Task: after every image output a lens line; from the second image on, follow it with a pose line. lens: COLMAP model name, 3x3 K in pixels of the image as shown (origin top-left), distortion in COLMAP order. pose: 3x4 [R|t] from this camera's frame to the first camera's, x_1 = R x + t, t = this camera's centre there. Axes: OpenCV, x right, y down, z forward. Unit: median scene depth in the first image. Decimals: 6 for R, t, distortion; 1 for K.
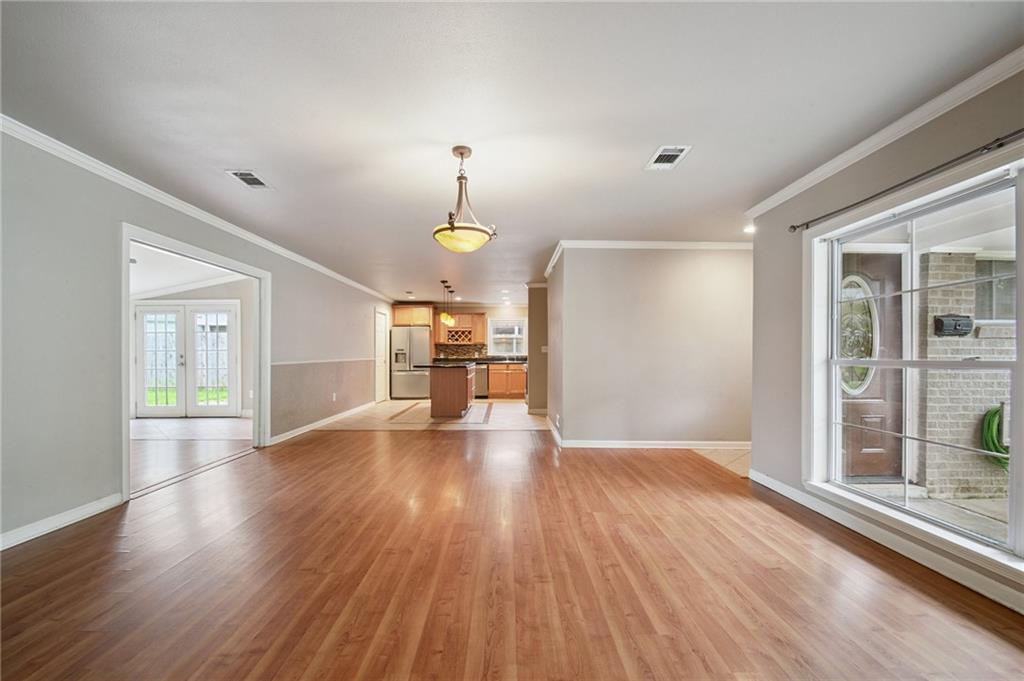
lens RADIAL K [[431.1, 0, 504.5], [0, 431.1, 356.6], [0, 0, 1]] dist [0.010378, 0.000432]
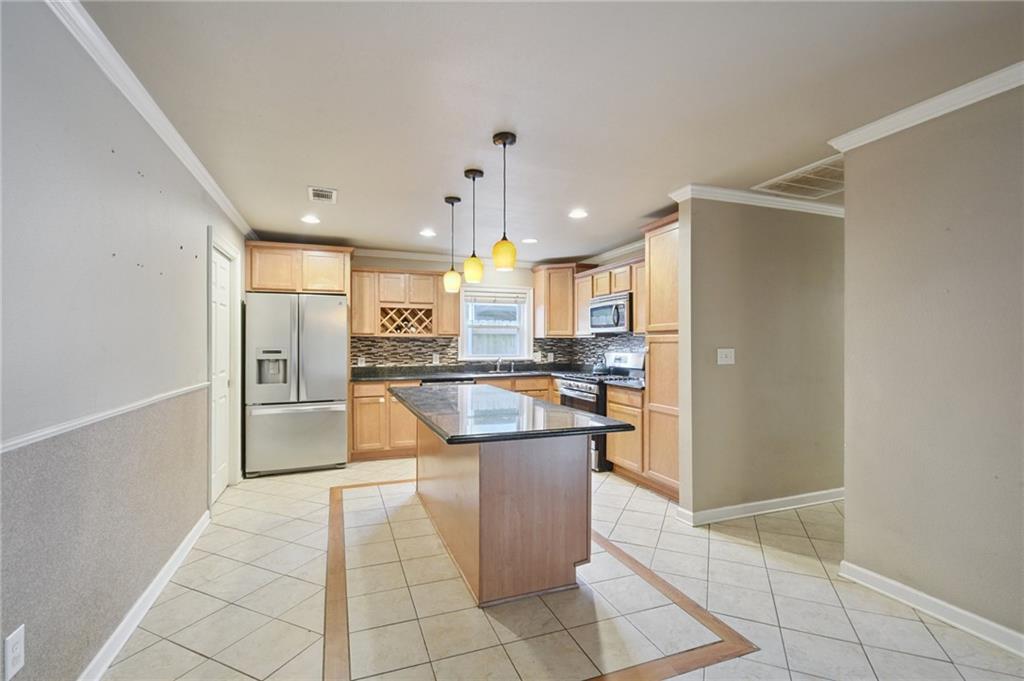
lens RADIAL K [[462.0, 0, 518.9], [0, 462.0, 343.3], [0, 0, 1]] dist [0.003183, 0.000150]
pose [[0.930938, 0.004040, 0.365155, -0.176501], [-0.001090, 0.999965, -0.008286, -0.019030], [-0.365176, 0.007316, 0.930910, 0.494893]]
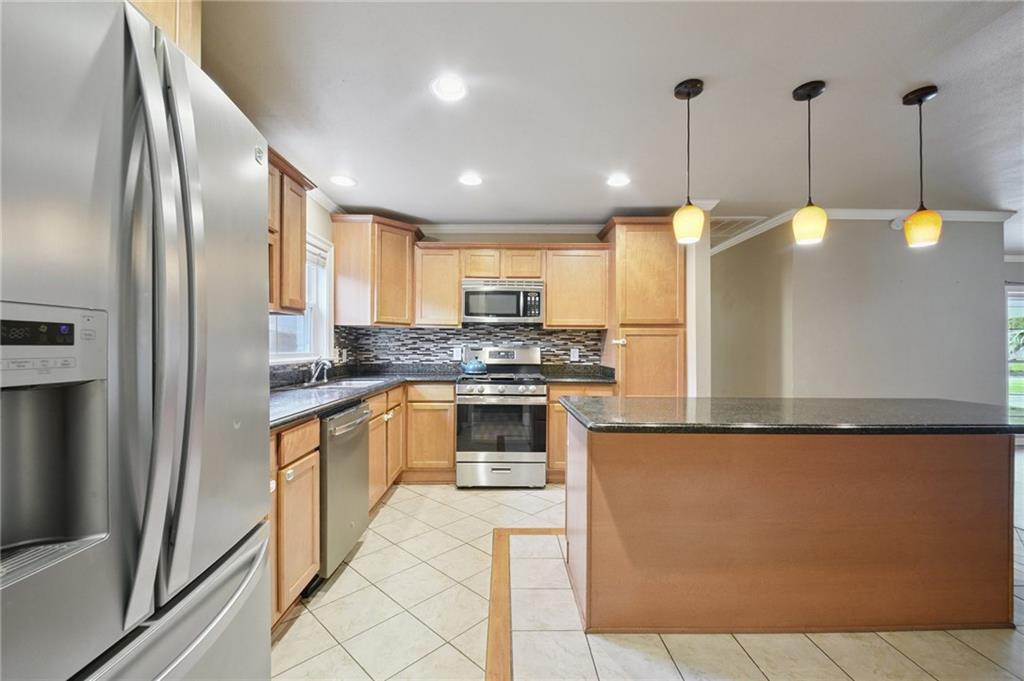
lens RADIAL K [[413.4, 0, 515.2], [0, 413.4, 344.9], [0, 0, 1]] dist [0.001652, 0.000039]
pose [[-0.023891, 0.006441, 0.999694, -0.276231], [0.000988, 0.999979, -0.006420, -0.012715], [-0.999714, 0.000835, -0.023897, 0.902344]]
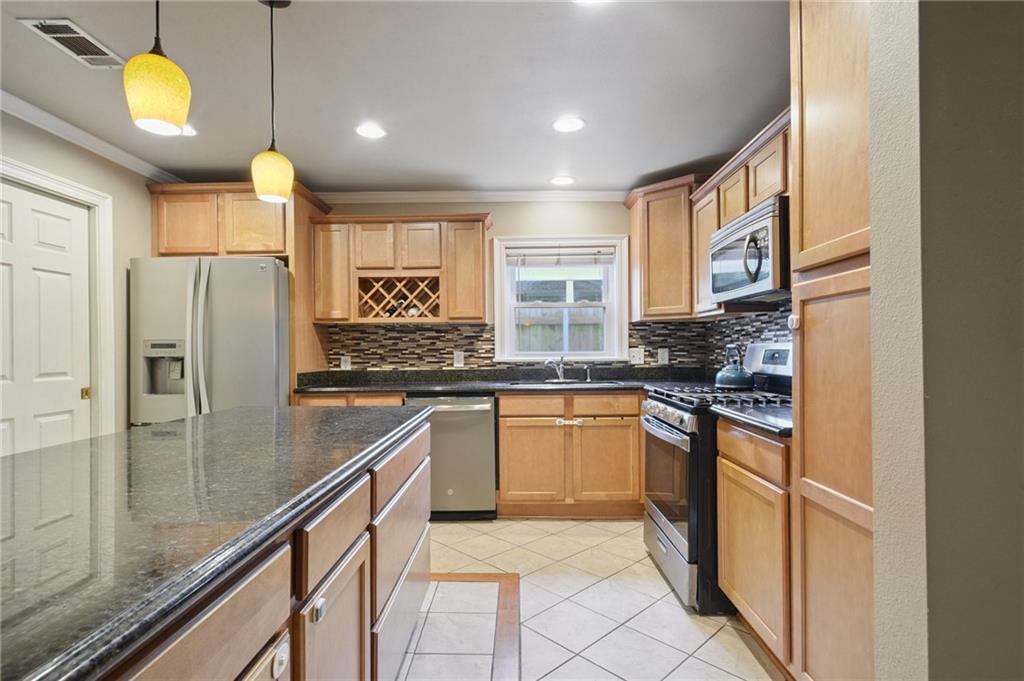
lens RADIAL K [[525.3, 0, 514.8], [0, 525.3, 346.4], [0, 0, 1]] dist [-0.023357, -0.002139]
pose [[0.999872, -0.006510, -0.014633, -0.020836], [0.006338, 0.999911, -0.011736, -0.009250], [0.014708, 0.011642, 0.999824, 0.655788]]
